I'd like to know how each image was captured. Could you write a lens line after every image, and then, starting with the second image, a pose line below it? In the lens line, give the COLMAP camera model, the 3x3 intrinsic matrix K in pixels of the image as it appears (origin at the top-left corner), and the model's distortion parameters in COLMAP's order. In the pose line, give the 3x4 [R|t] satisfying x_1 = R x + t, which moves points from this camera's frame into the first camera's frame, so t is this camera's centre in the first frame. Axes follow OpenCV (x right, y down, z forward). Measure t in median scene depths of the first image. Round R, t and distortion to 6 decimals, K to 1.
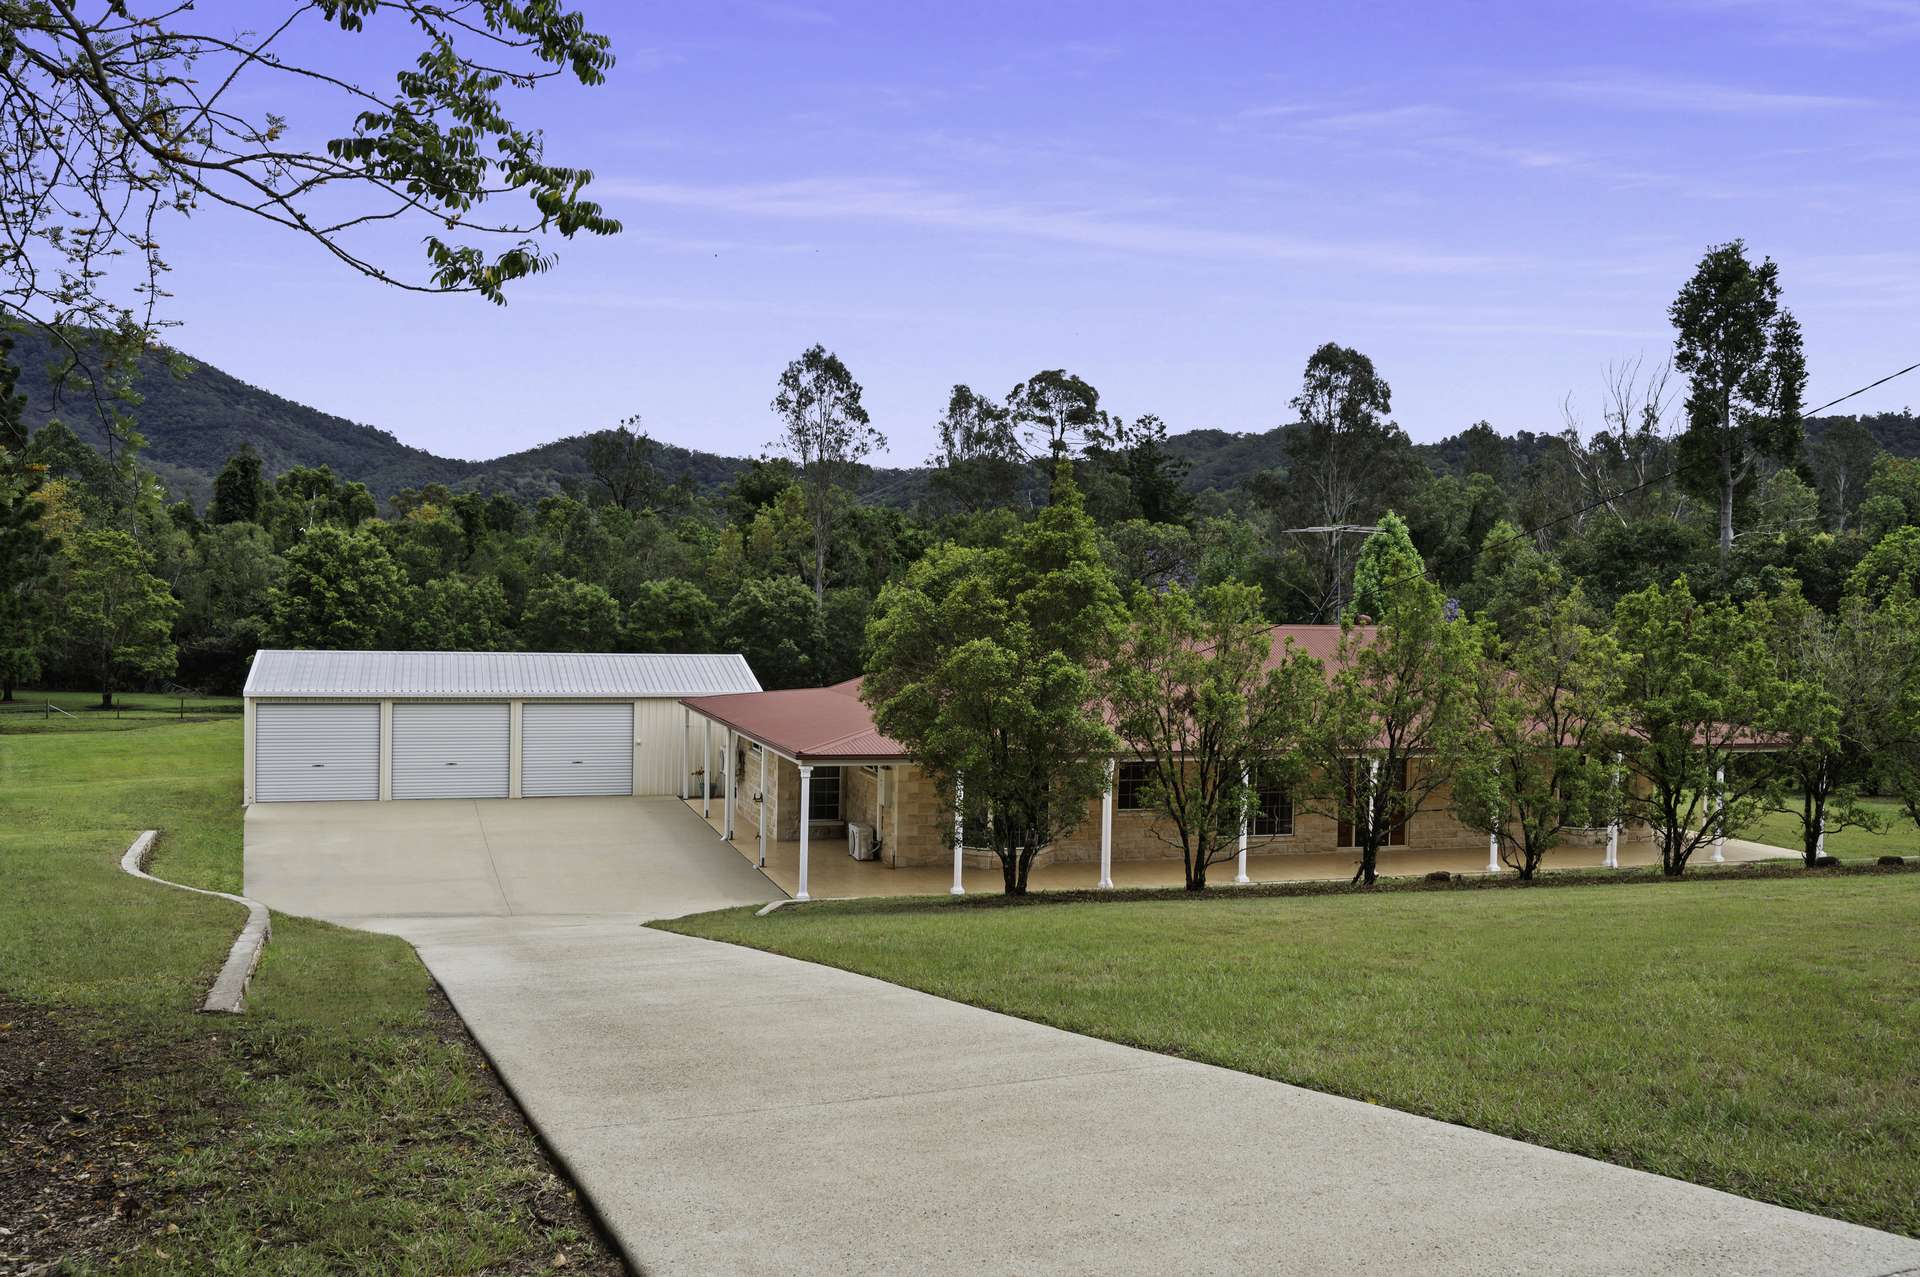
lens RADIAL K [[1558.8, 0, 960.0], [0, 1558.8, 638.5], [0, 0, 1]] dist [-0.000278, 0.000375]
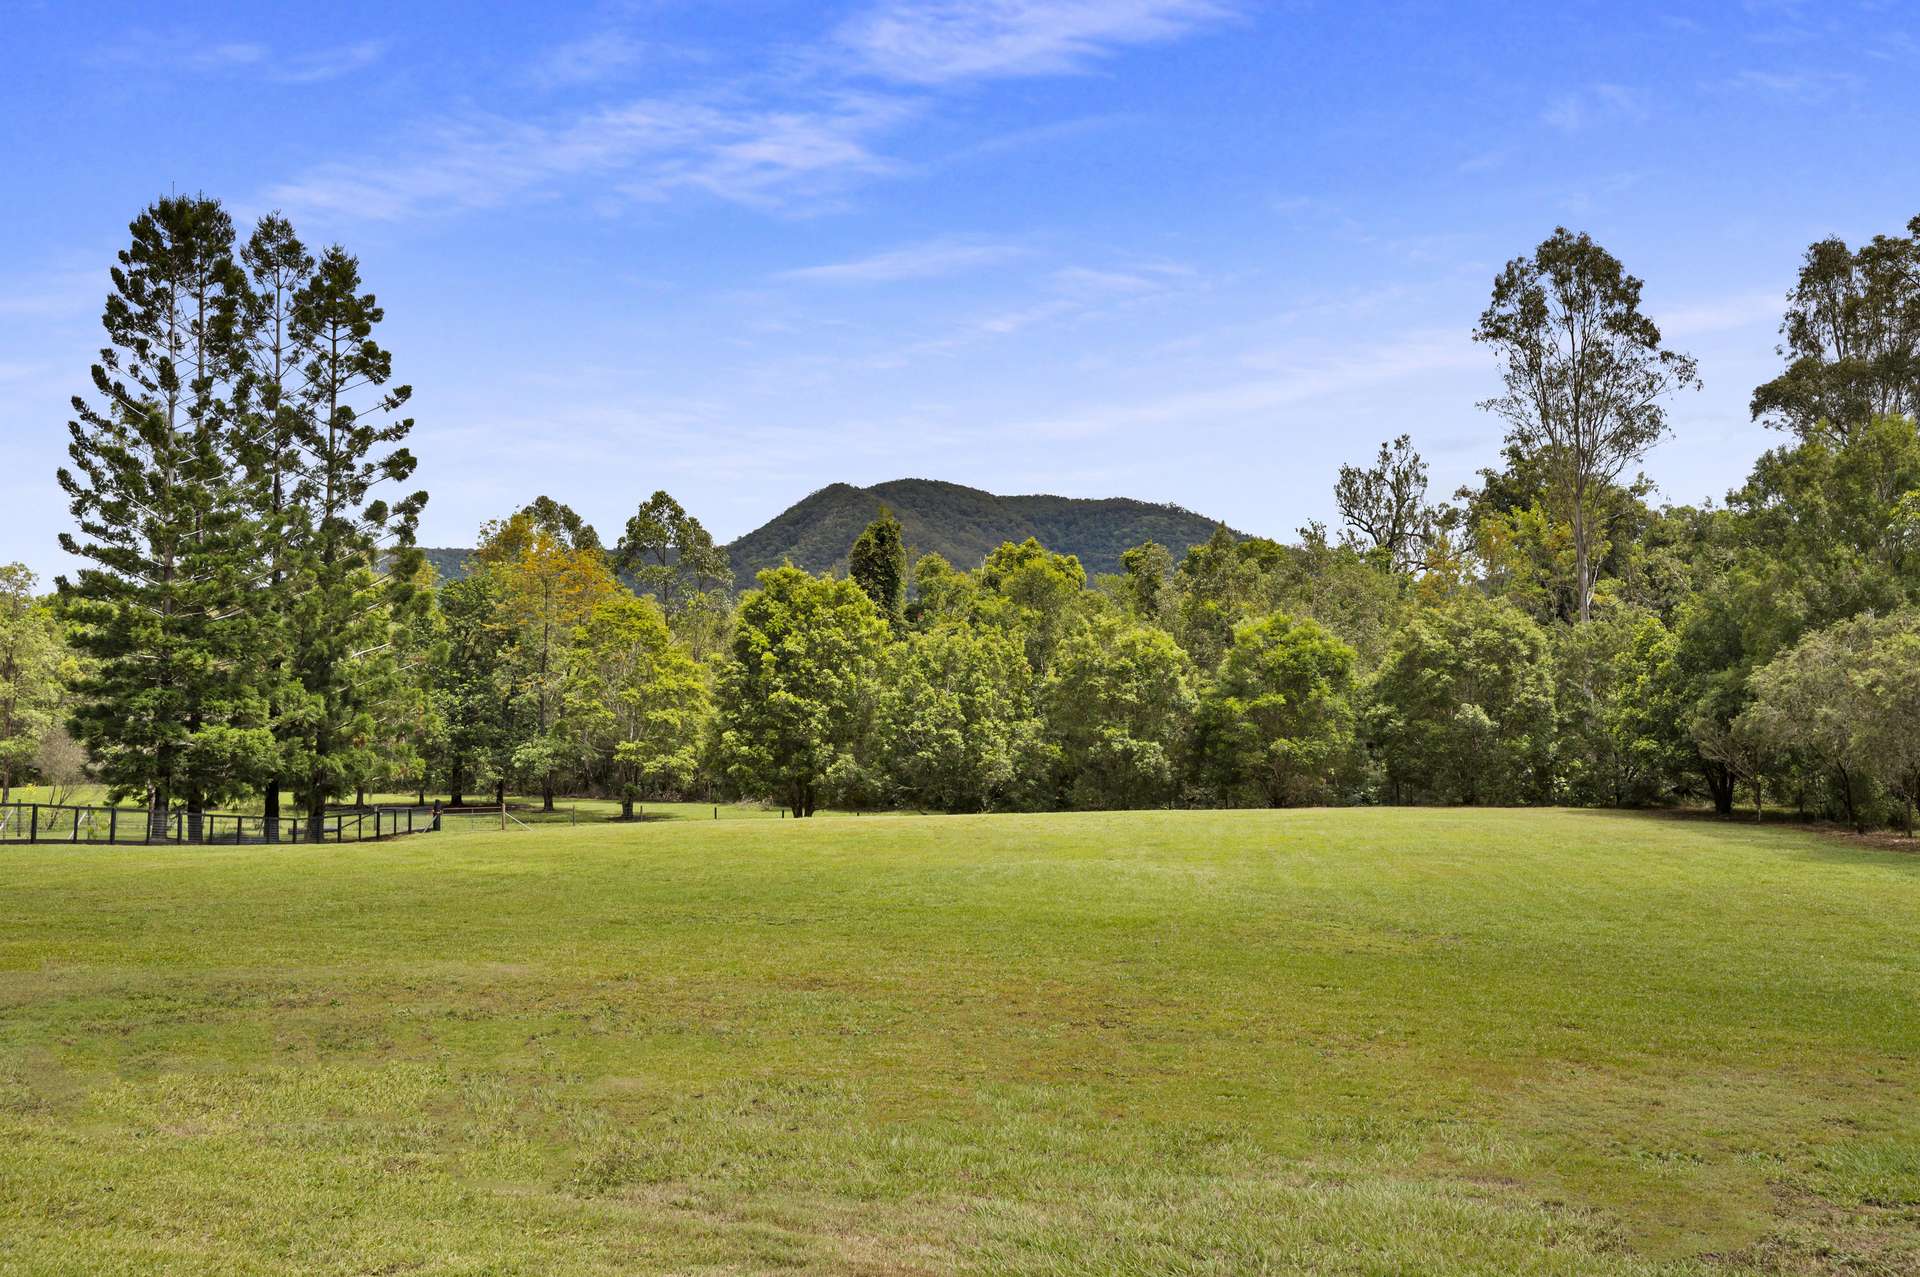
lens RADIAL K [[1542.9, 0, 970.6], [0, 1542.9, 629.1], [0, 0, 1]] dist [-0.003241, 0.007269]
pose [[0.810286, -0.066447, -0.582256, 0.069402], [0.012798, 0.995321, -0.095775, 0.024356], [0.585895, 0.070153, 0.807345, 0.434711]]
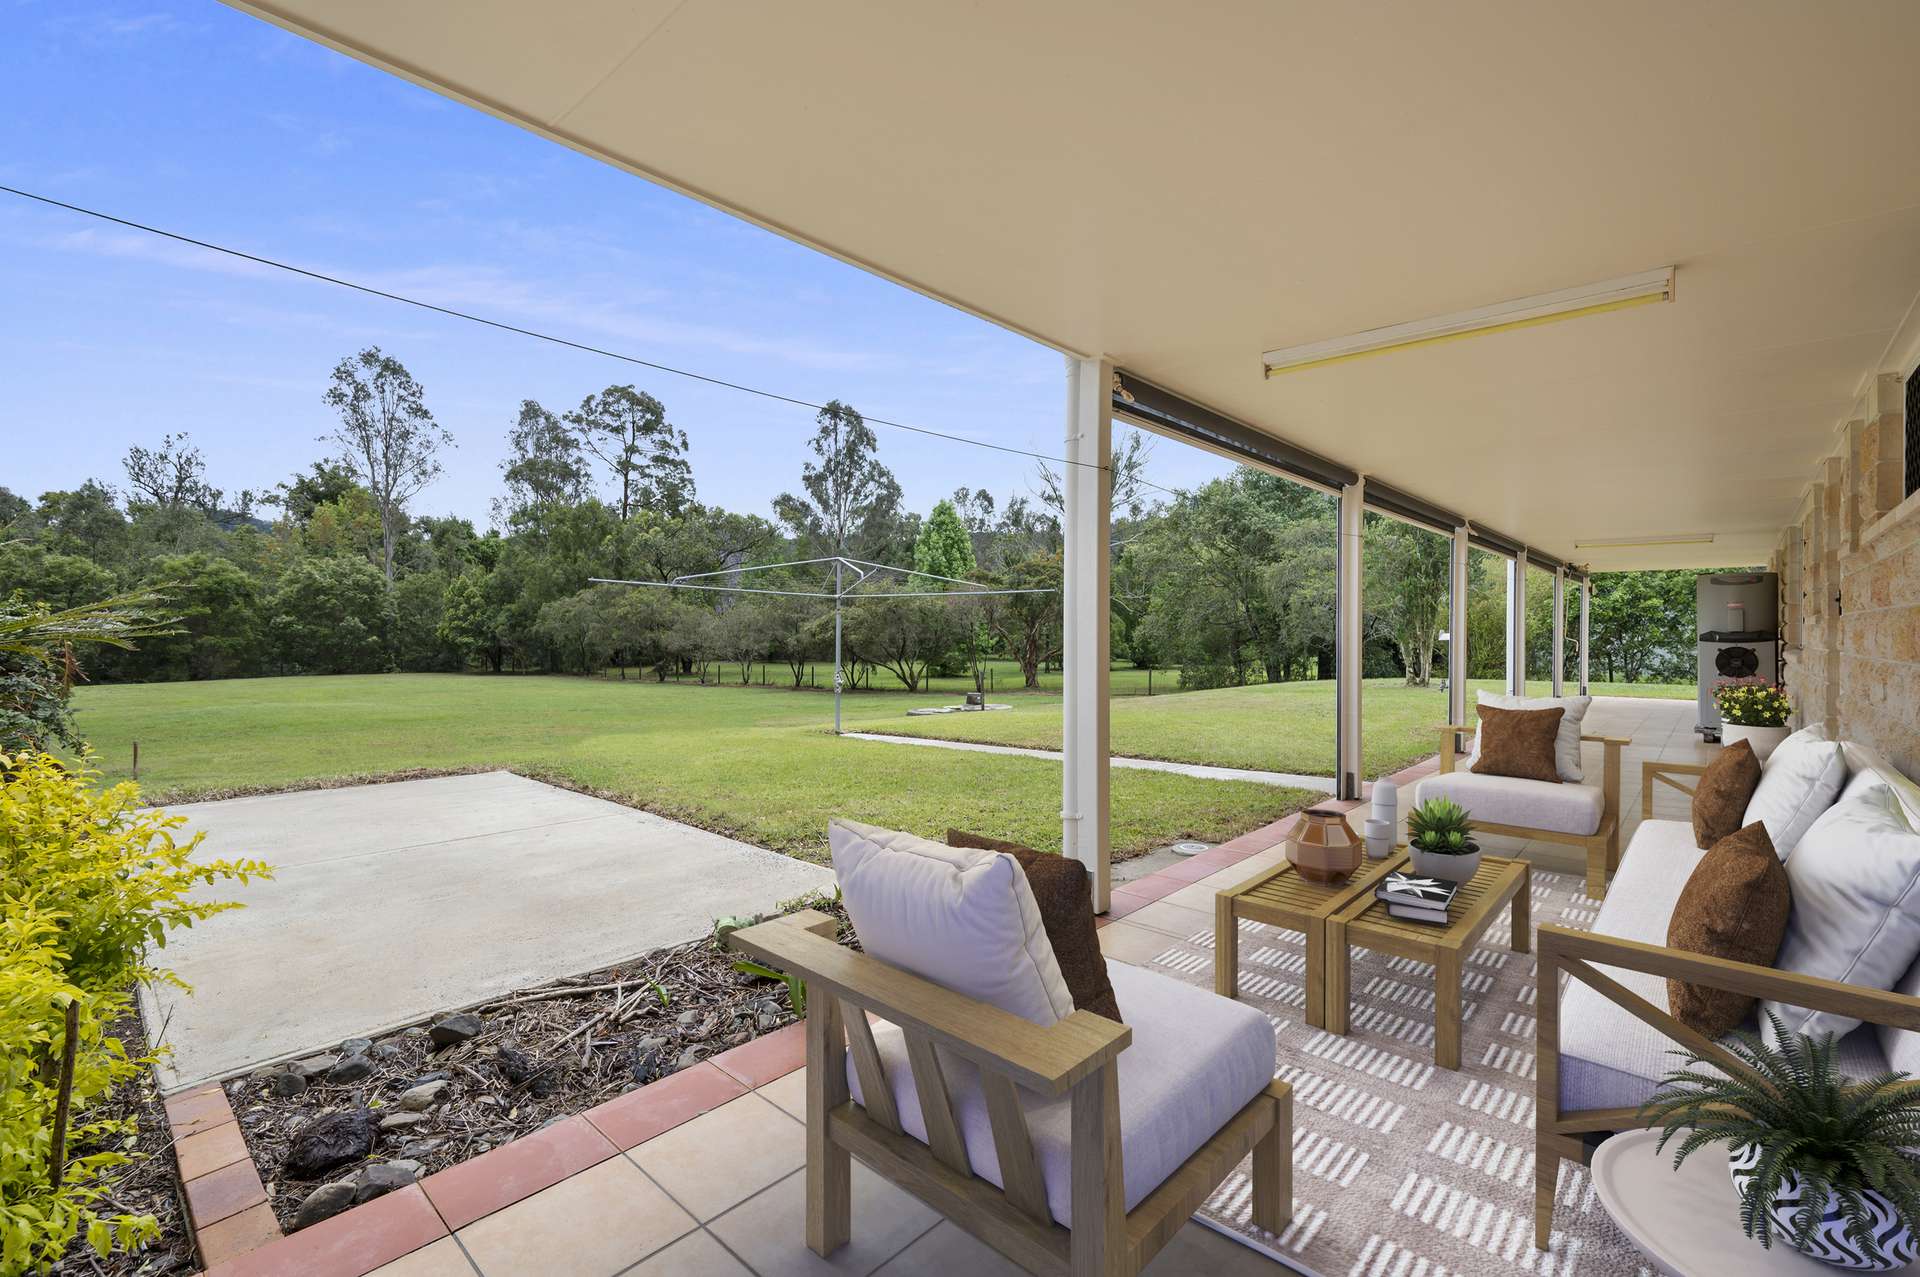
lens RADIAL K [[840.7, 0, 968.1], [0, 840.7, 659.8], [0, 0, 1]] dist [0.000121, -0.000337]
pose [[0.868074, -0.036803, 0.495068, -0.035606], [0.029556, 0.999311, 0.022462, 0.027112], [-0.495554, -0.004867, 0.868564, 0.334971]]
